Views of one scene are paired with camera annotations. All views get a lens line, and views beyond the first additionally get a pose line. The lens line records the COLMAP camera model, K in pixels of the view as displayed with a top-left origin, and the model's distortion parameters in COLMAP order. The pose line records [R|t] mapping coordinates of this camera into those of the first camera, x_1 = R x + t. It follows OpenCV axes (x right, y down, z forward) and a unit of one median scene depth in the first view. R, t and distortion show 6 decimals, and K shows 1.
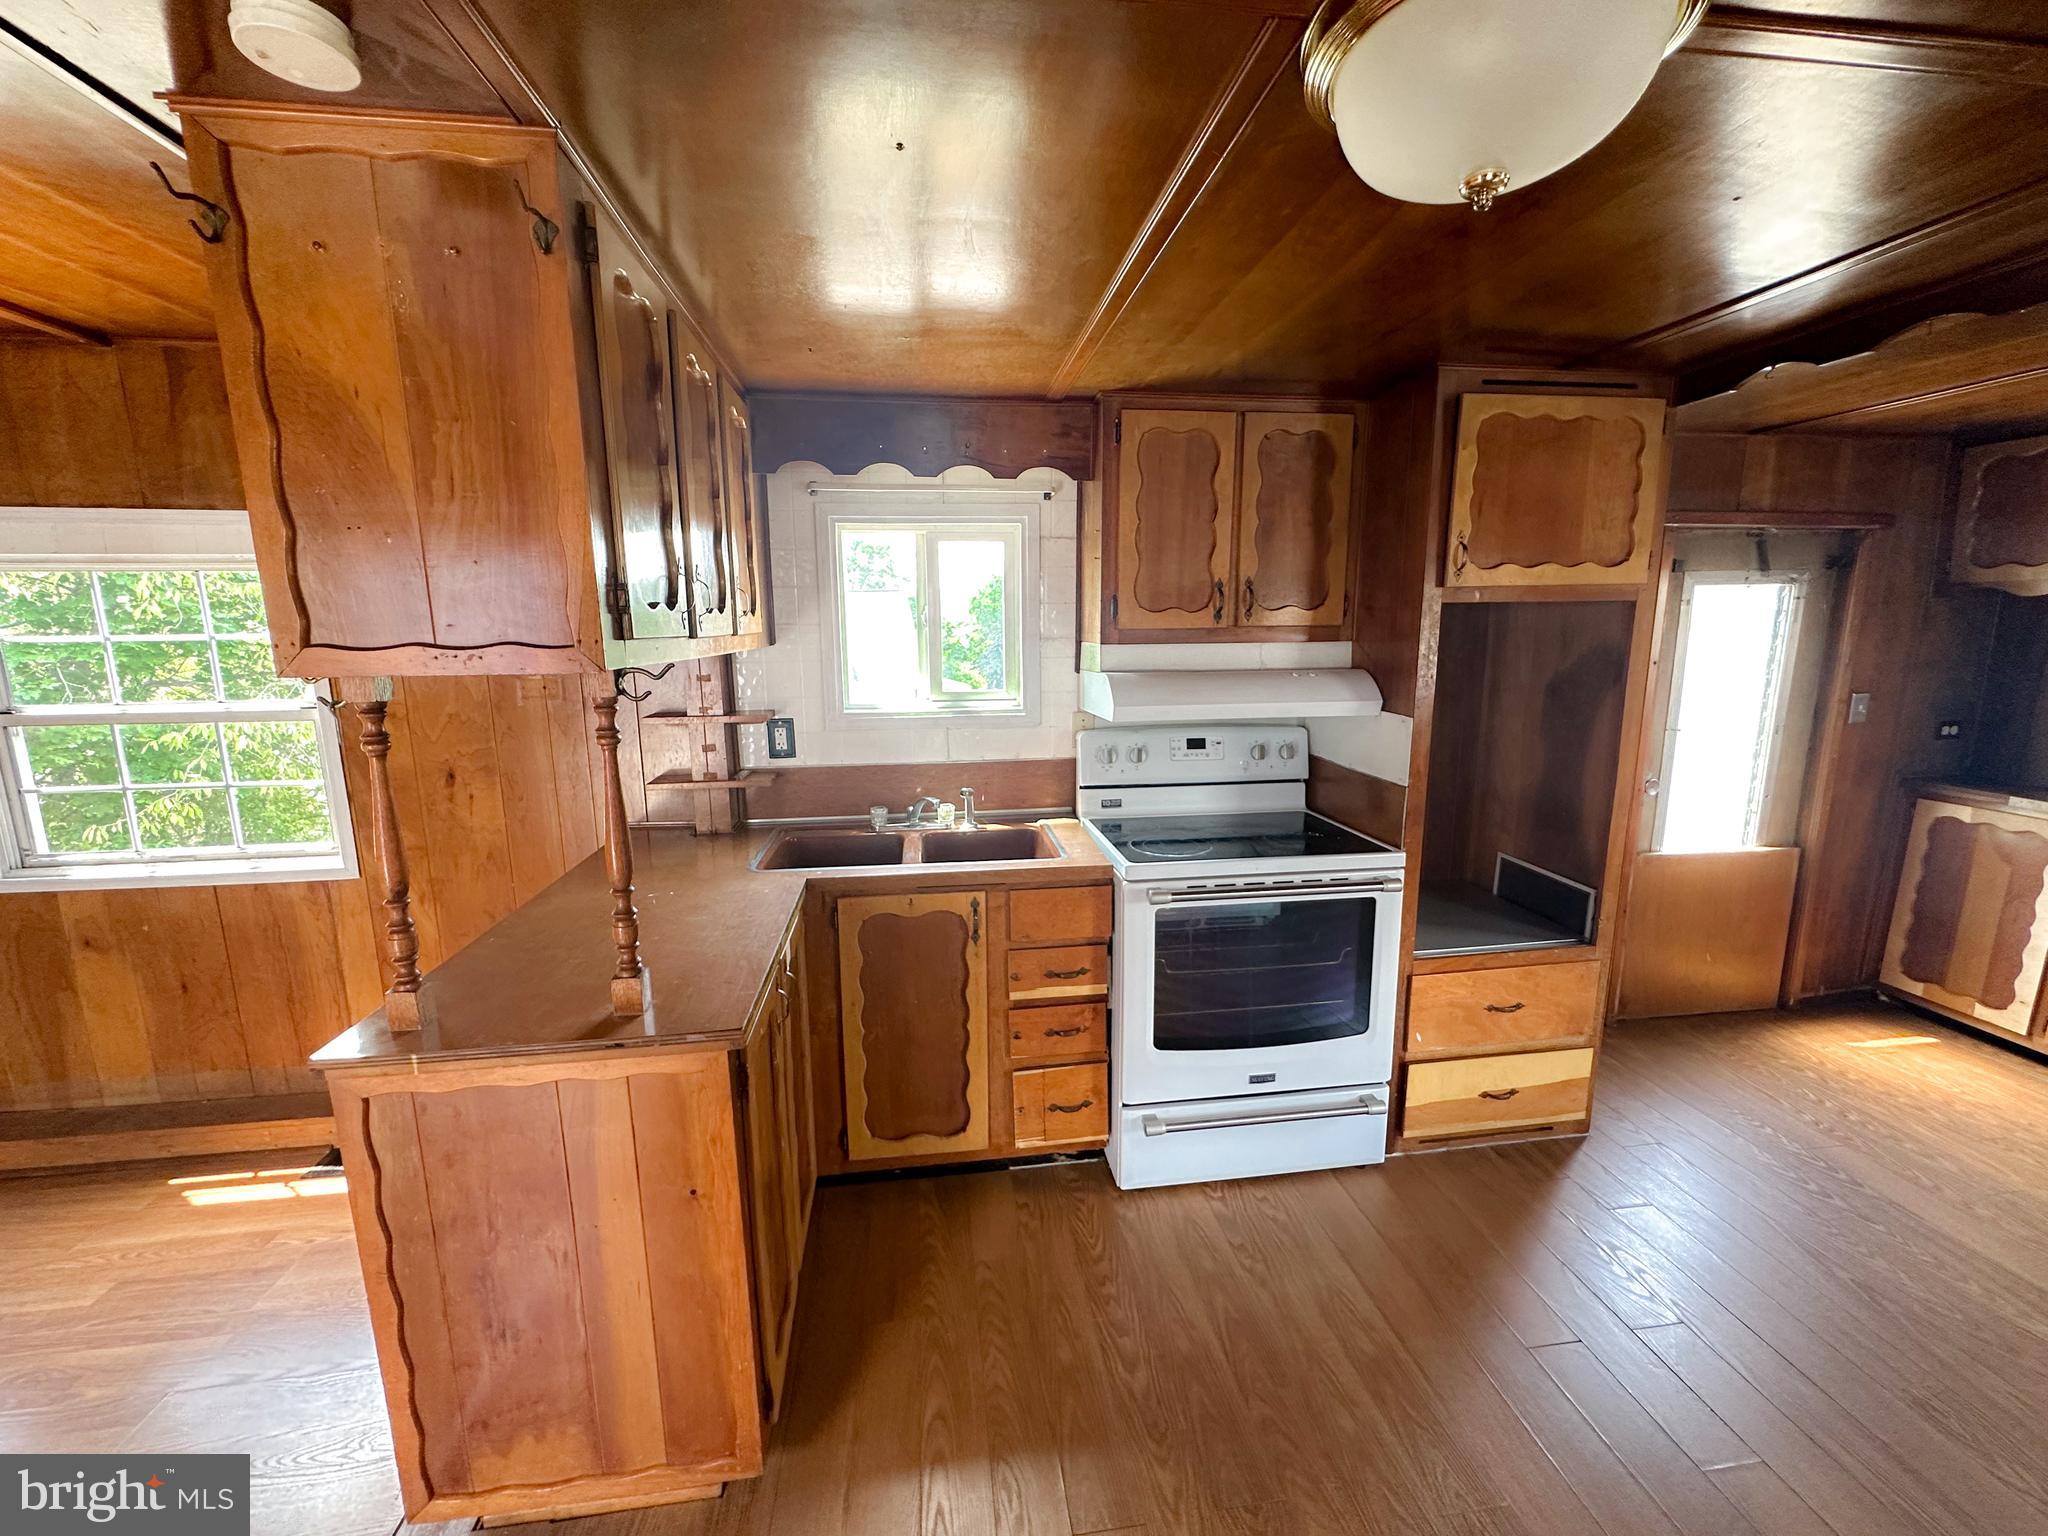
lens RADIAL K [[818.3, 0, 1022.5], [0, 818.3, 766.7], [0, 0, 1]] dist [-0.007084, 0.000237]
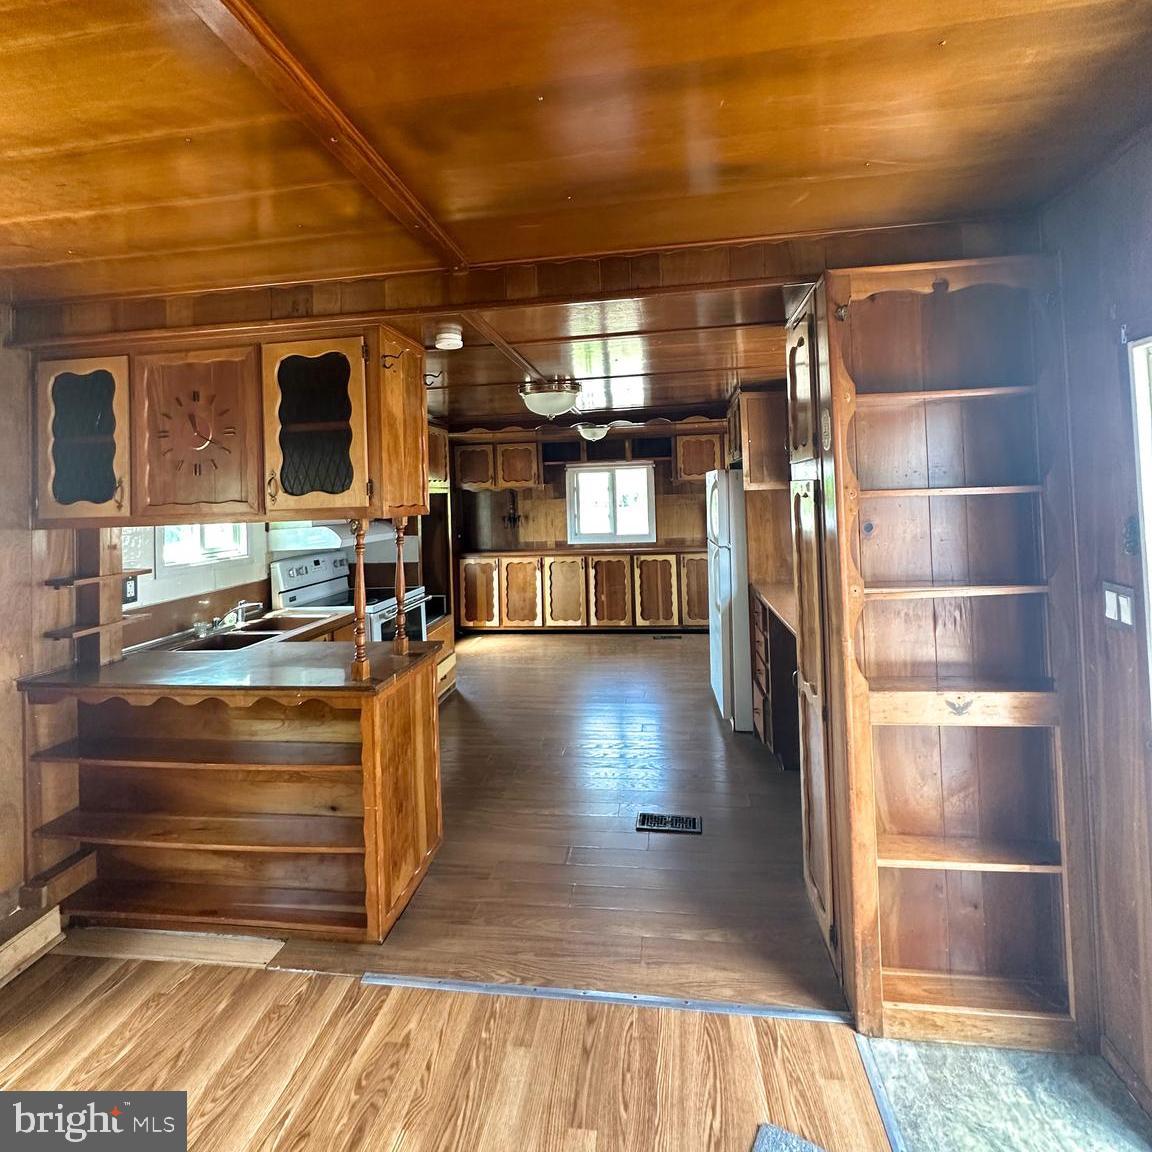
lens RADIAL K [[610.0, 0, 579.9], [0, 610.0, 476.8], [0, 0, 1]] dist [-0.013422, 0.000141]
pose [[0.267134, 0.026288, 0.963301, -1.102116], [0.198383, 0.976716, -0.081668, 0.016325], [-0.943018, 0.212919, 0.255699, -0.048847]]
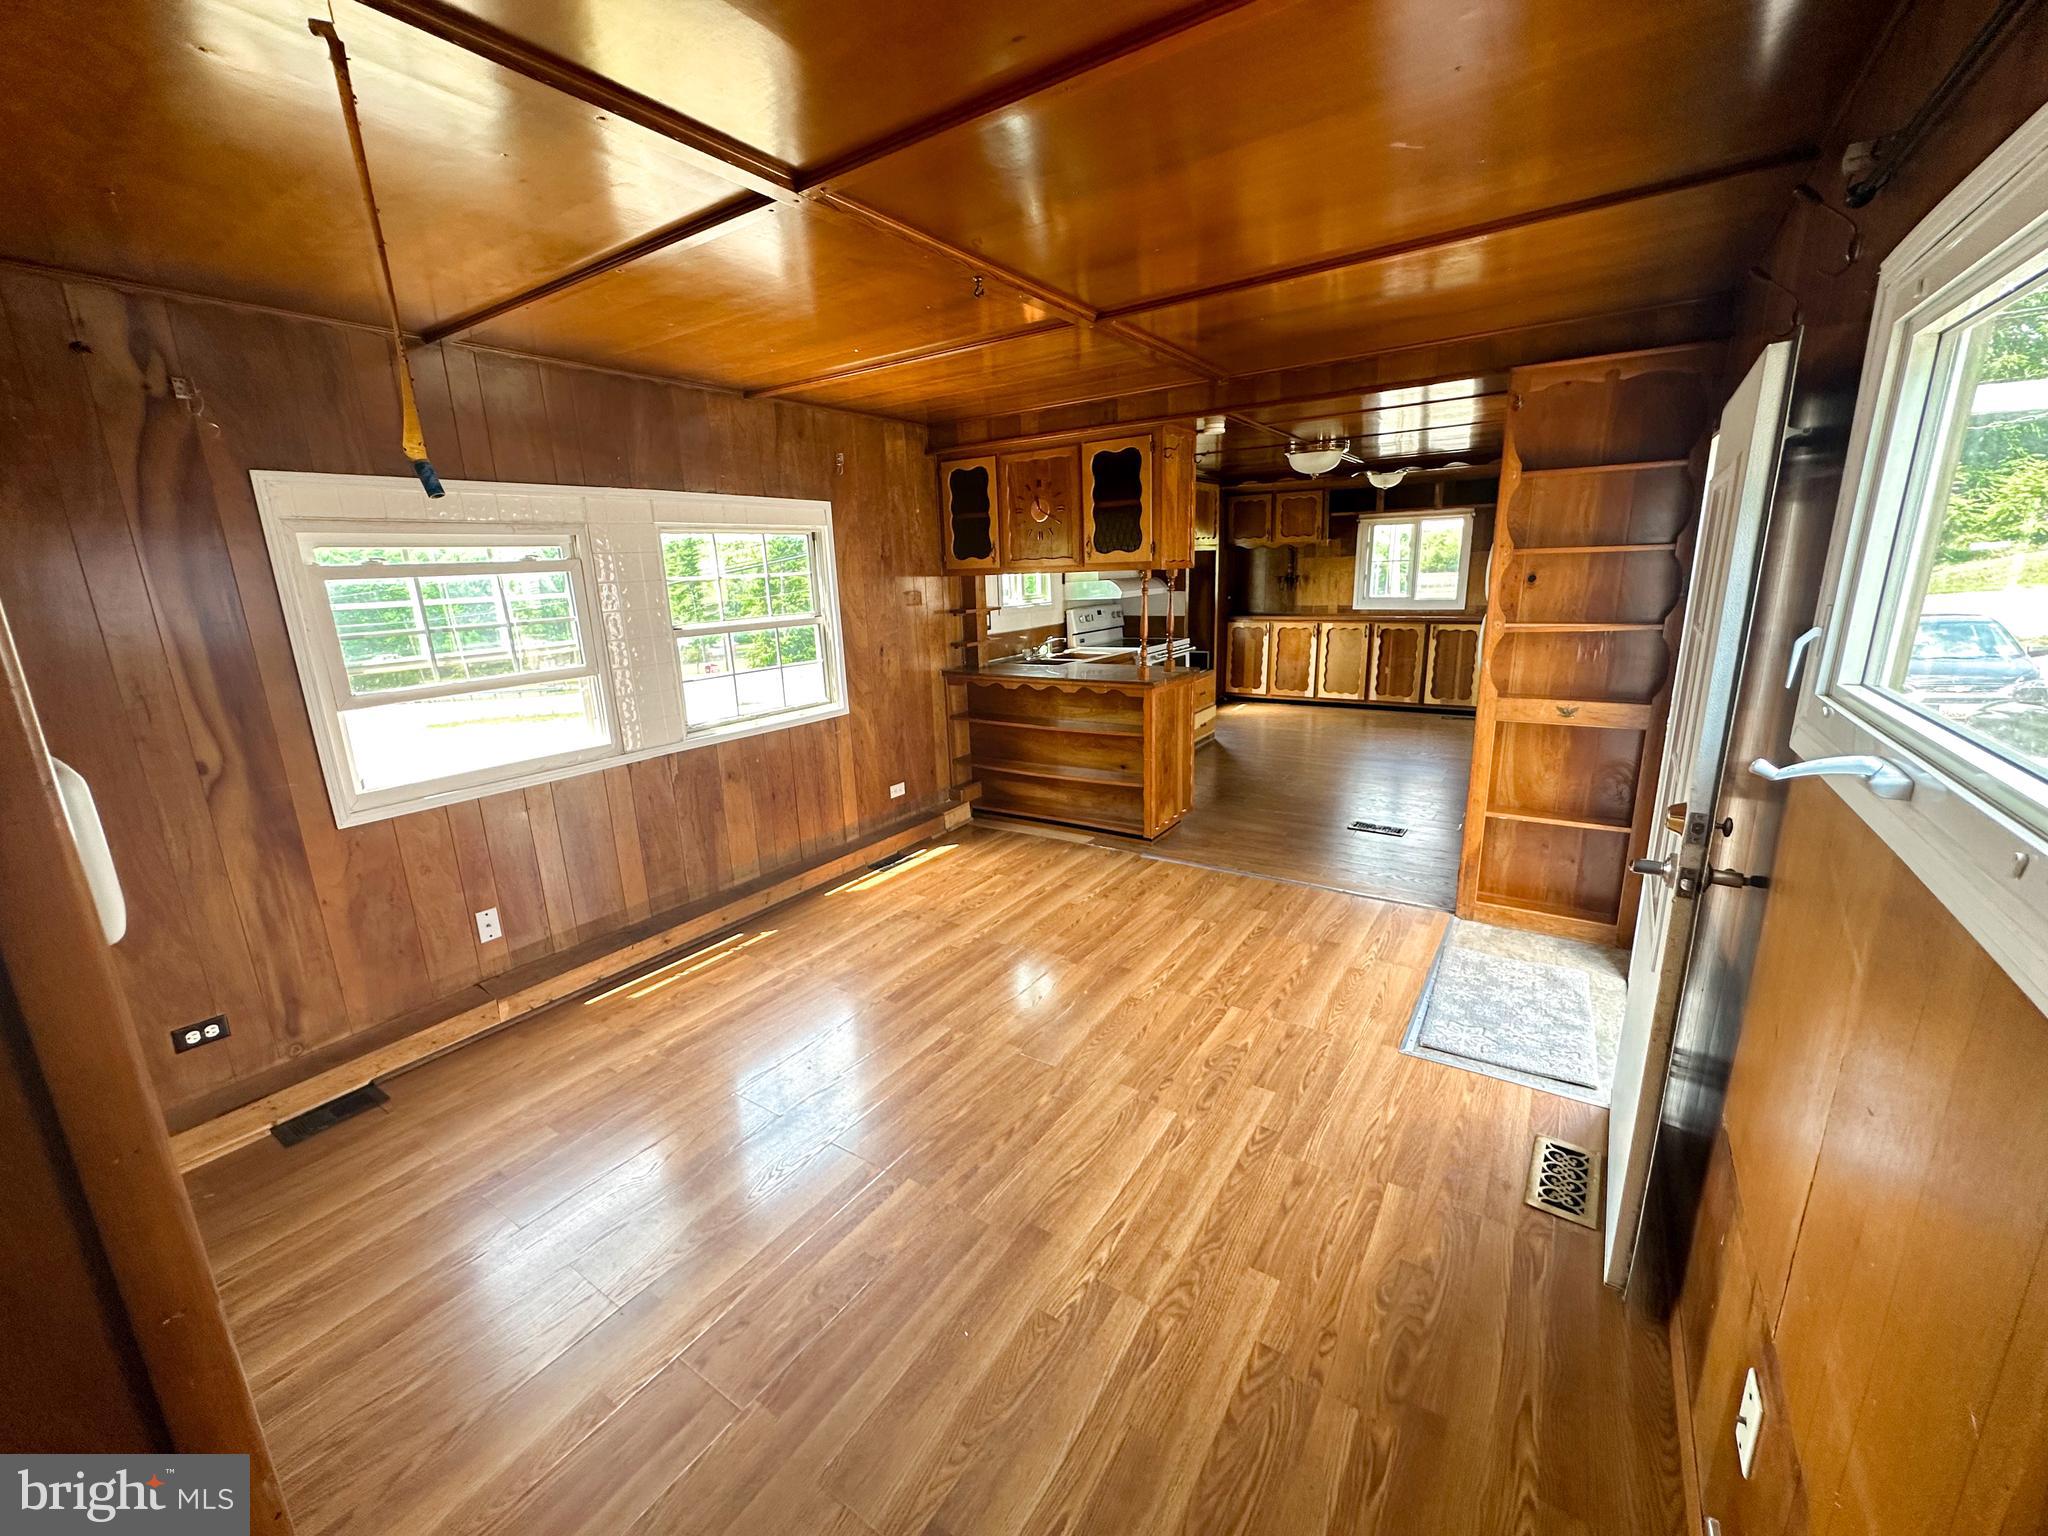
lens RADIAL K [[818.3, 0, 1028.3], [0, 818.3, 761.9], [0, 0, 1]] dist [-0.007084, 0.000237]
pose [[0.657524, -0.191499, 0.728691, -1.786159], [0.159316, 0.980629, 0.113952, 0.096592], [-0.736397, 0.041166, 0.675296, -0.446442]]
